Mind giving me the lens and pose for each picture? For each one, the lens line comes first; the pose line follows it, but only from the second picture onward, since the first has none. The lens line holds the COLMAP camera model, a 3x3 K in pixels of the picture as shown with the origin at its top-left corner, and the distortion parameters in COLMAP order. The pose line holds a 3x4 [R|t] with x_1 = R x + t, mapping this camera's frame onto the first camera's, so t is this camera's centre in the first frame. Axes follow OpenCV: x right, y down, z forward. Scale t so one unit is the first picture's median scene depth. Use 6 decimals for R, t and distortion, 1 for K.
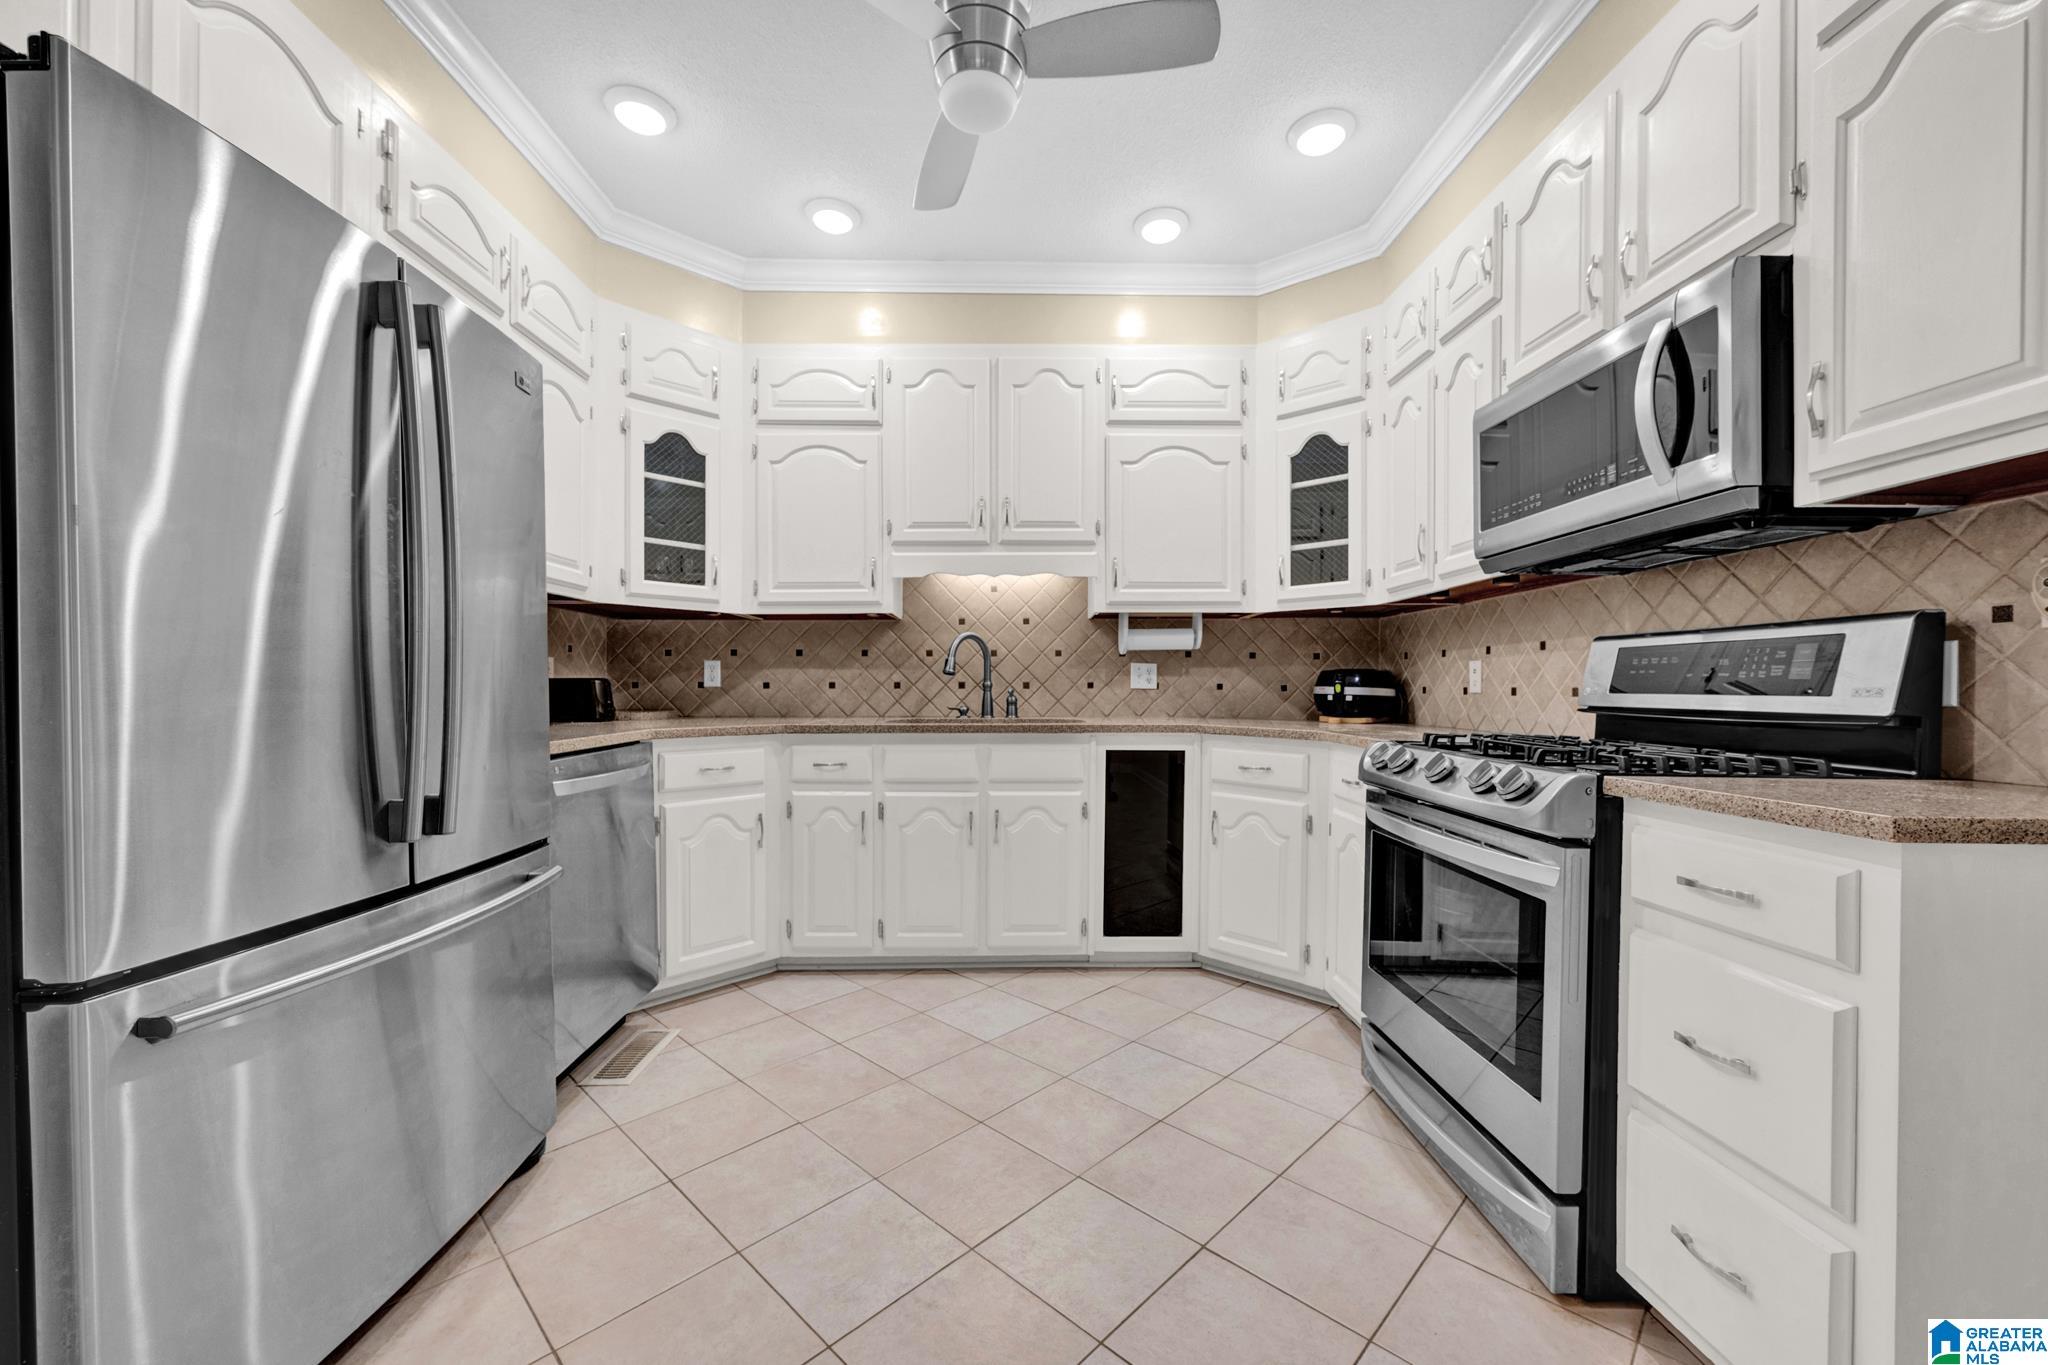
lens RADIAL K [[810.7, 0, 1028.2], [0, 810.7, 686.5], [0, 0, 1]] dist [0.001103, 0.000079]
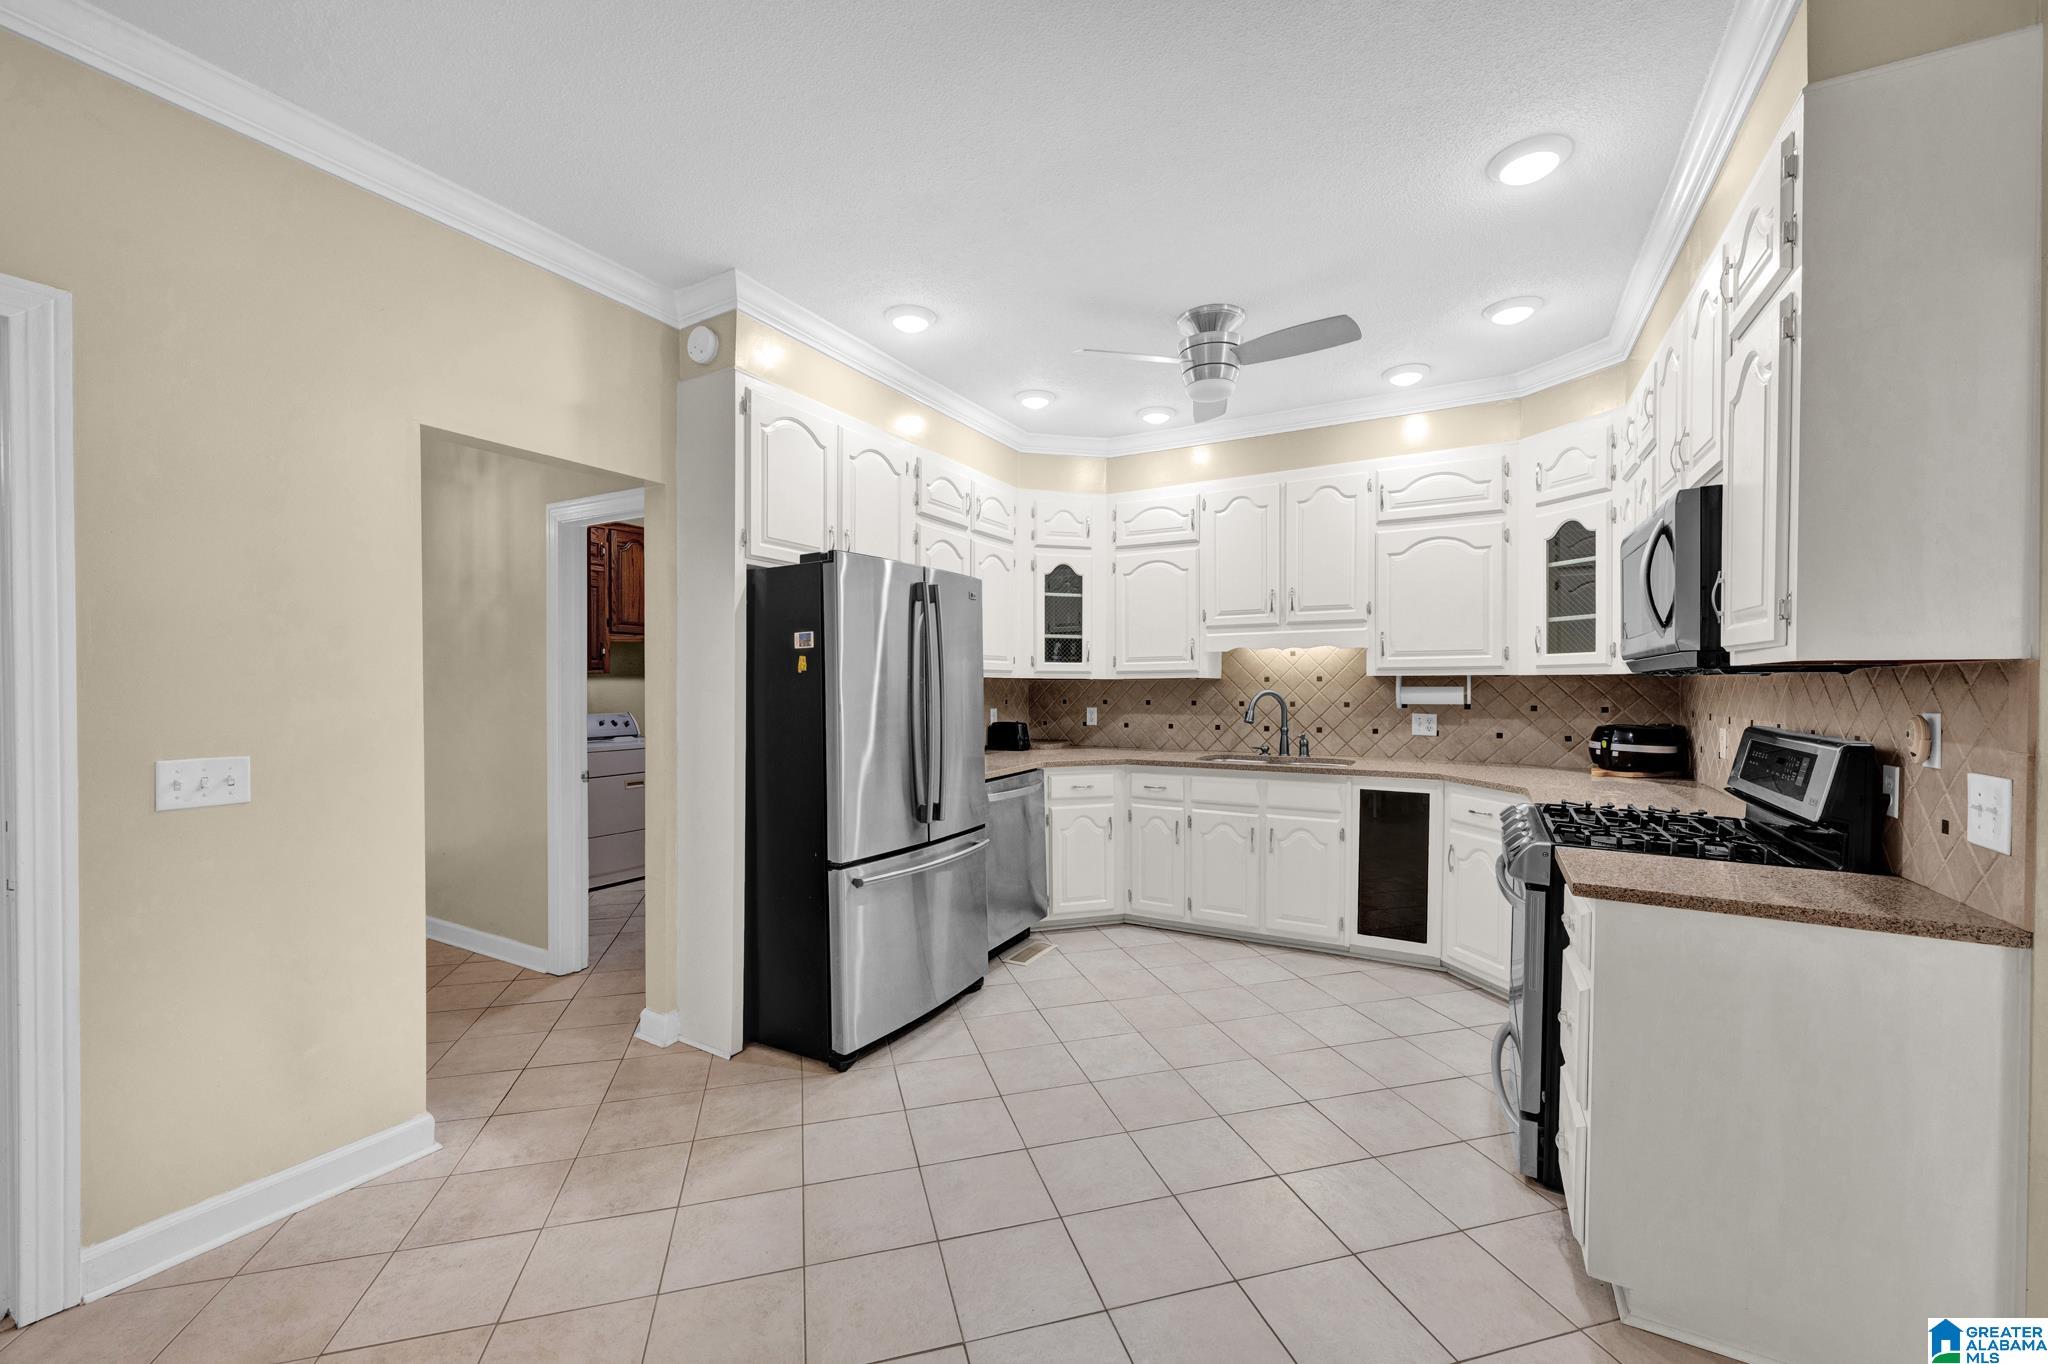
lens RADIAL K [[810.7, 0, 1023.5], [0, 810.7, 681.8], [0, 0, 1]] dist [0.001103, 0.000079]
pose [[0.864805, -0.002593, -0.502101, 0.282053], [0.002232, 0.999997, -0.001321, -0.091961], [0.502103, 0.000022, 0.864808, -0.383162]]
